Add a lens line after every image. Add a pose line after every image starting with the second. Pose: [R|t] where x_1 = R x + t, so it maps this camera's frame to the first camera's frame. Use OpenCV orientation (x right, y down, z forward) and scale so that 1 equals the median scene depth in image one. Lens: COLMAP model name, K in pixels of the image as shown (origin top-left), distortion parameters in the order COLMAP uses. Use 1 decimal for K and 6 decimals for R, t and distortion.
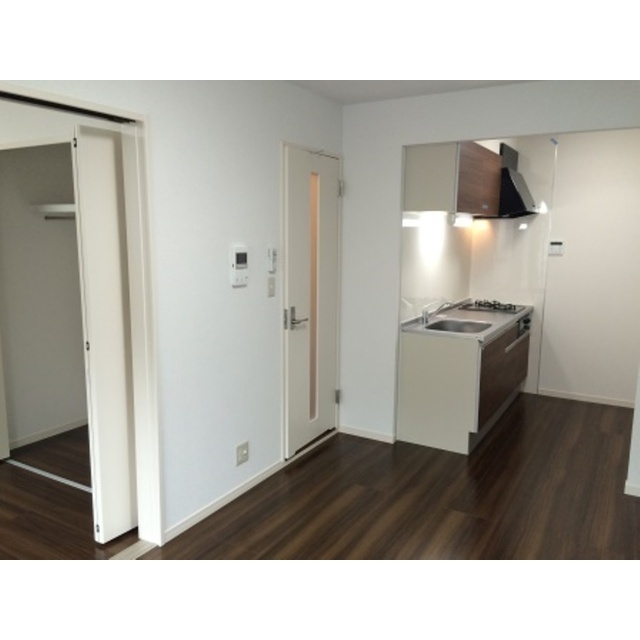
lens RADIAL K [[553.9, 0, 320.0], [0, 553.9, 320.0], [0, 0, 1]] dist [0.083066, -0.096284]
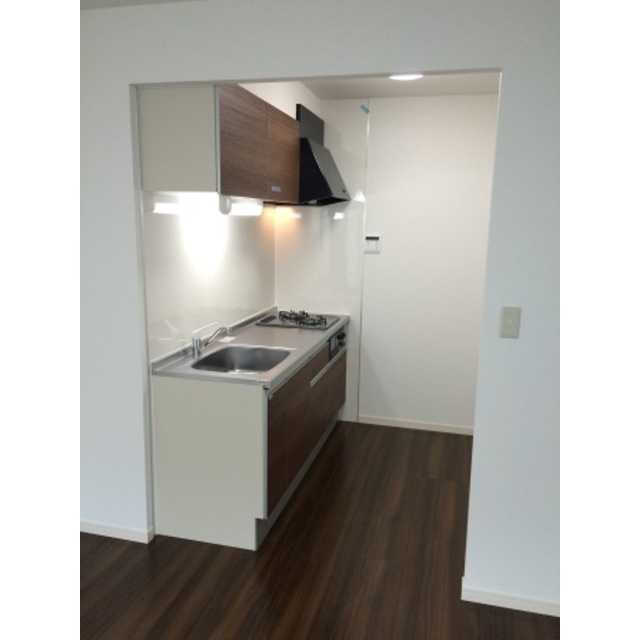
lens RADIAL K [[553.9, 0, 320.0], [0, 553.9, 320.0], [0, 0, 1]] dist [0.083066, -0.096284]
pose [[0.962156, -0.040061, 0.269537, 0.148133], [0.033335, 0.999009, 0.029485, -0.052147], [-0.270451, -0.019384, 0.962538, 0.286366]]
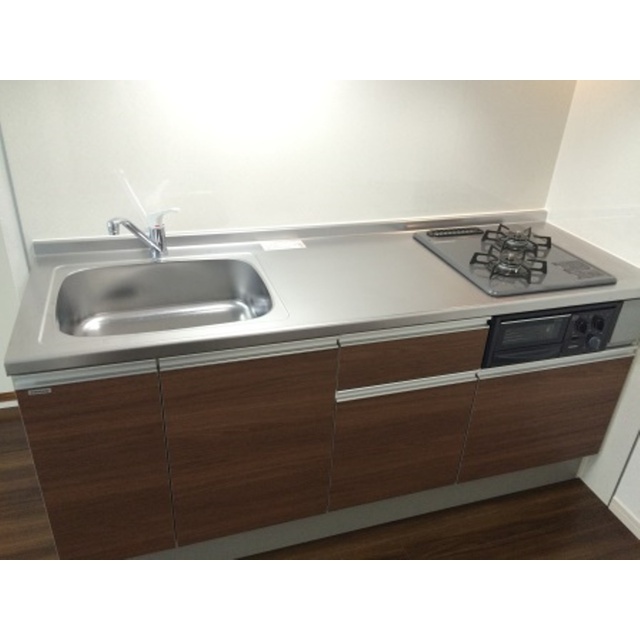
lens RADIAL K [[553.9, 0, 320.0], [0, 553.9, 320.0], [0, 0, 1]] dist [0.083066, -0.096284]
pose [[0.751865, 0.344754, -0.562000, 0.502556], [-0.150775, 0.919715, 0.362479, -0.112523], [0.641846, -0.187800, 0.743482, 0.748174]]
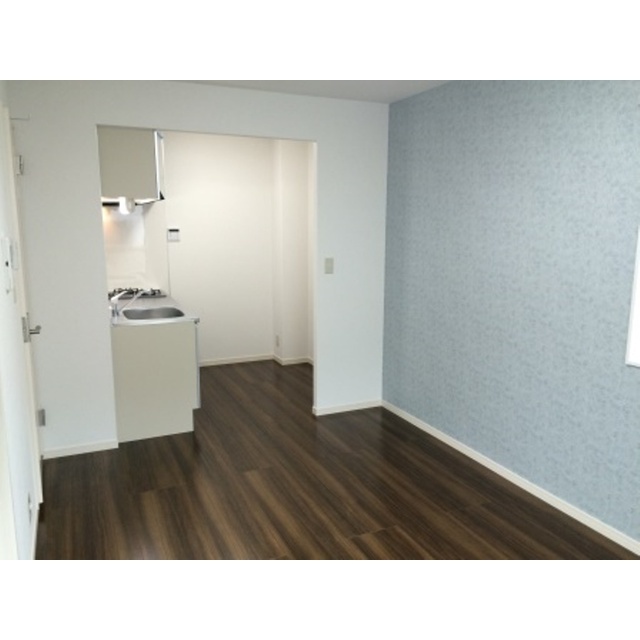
lens RADIAL K [[553.9, 0, 320.0], [0, 553.9, 320.0], [0, 0, 1]] dist [0.083066, -0.096284]
pose [[0.577596, -0.150657, 0.802300, -0.366564], [0.134929, 0.986923, 0.088187, -0.024070], [-0.805095, 0.057317, 0.590371, 0.153527]]
